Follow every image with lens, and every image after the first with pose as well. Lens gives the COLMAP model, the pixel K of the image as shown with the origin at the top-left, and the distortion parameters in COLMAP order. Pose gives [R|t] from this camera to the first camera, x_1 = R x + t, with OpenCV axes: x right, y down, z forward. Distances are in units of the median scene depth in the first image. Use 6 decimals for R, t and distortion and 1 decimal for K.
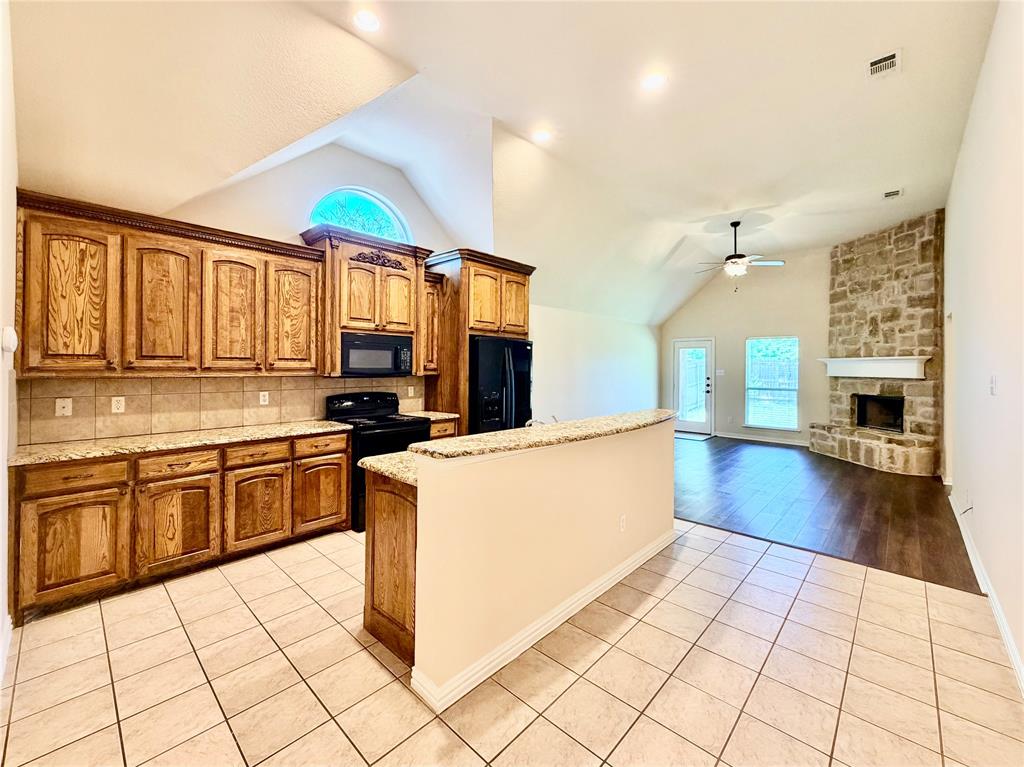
lens RADIAL K [[412.4, 0, 505.5], [0, 412.4, 364.2], [0, 0, 1]] dist [-0.005864, 0.000536]
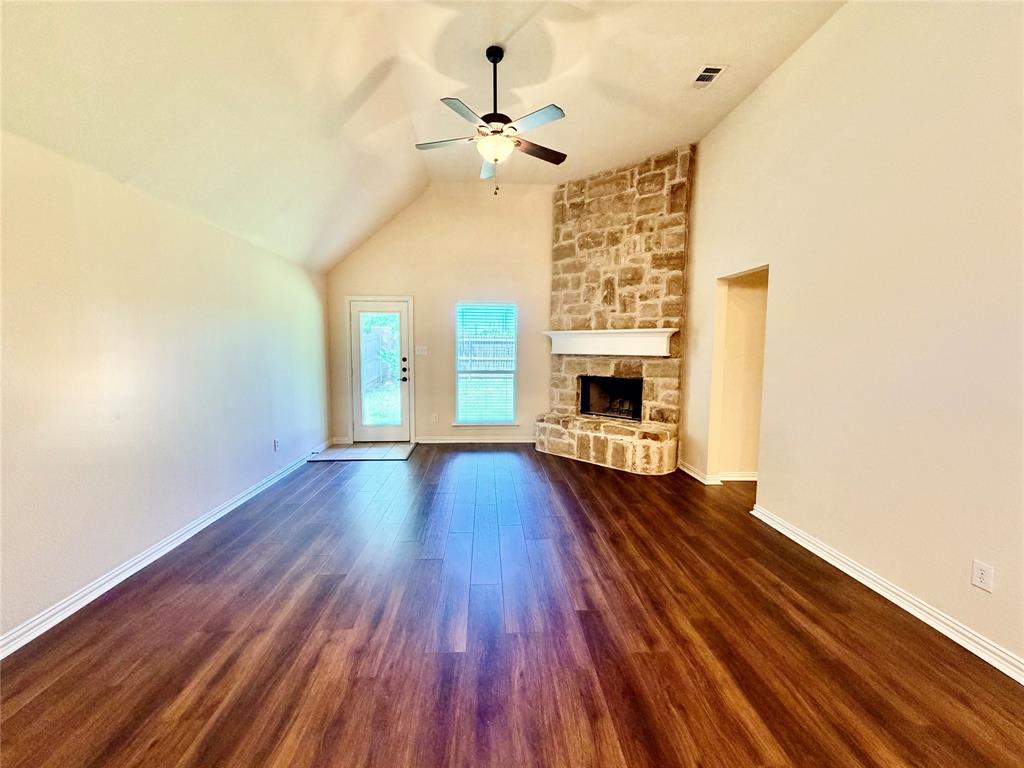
lens RADIAL K [[412.4, 0, 516.2], [0, 412.4, 383.8], [0, 0, 1]] dist [-0.005864, 0.000536]
pose [[0.673444, -0.067943, 0.736109, 0.181333], [-0.007719, 0.995067, 0.098907, 0.010179], [-0.739198, -0.072290, 0.669597, 0.621232]]
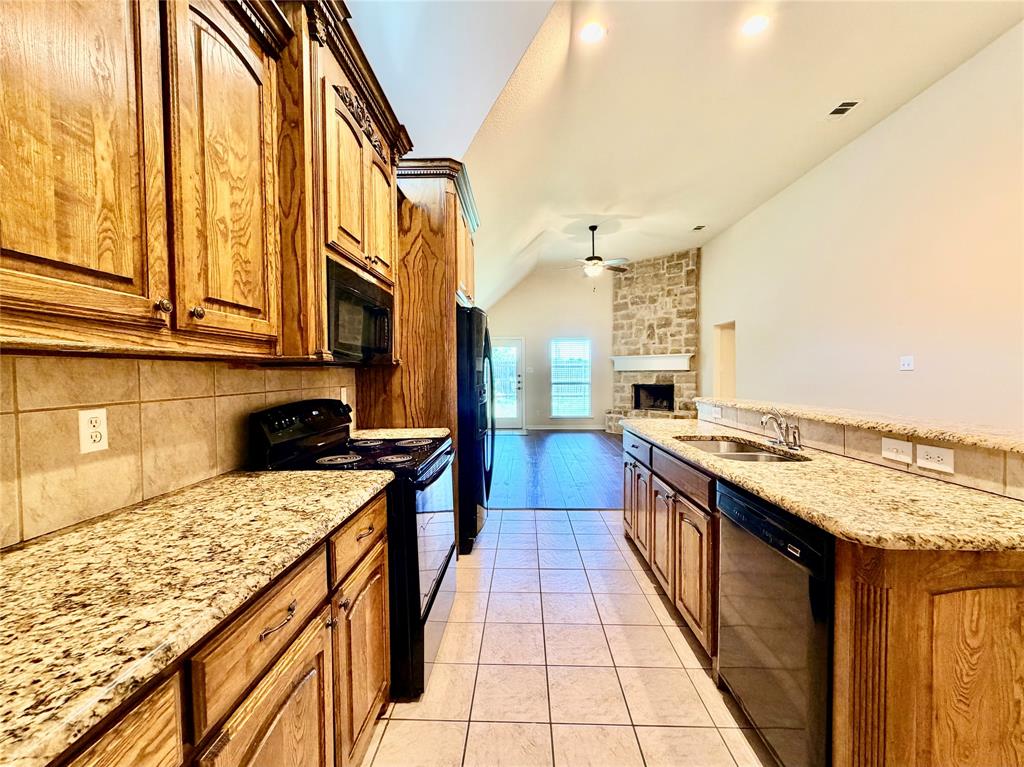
lens RADIAL K [[412.4, 0, 511.3], [0, 412.4, 380.3], [0, 0, 1]] dist [-0.005864, 0.000536]
pose [[0.748579, -0.025330, 0.662562, -0.323384], [0.008693, 0.999559, 0.028392, 0.023253], [-0.662989, -0.015494, 0.748469, 0.335136]]
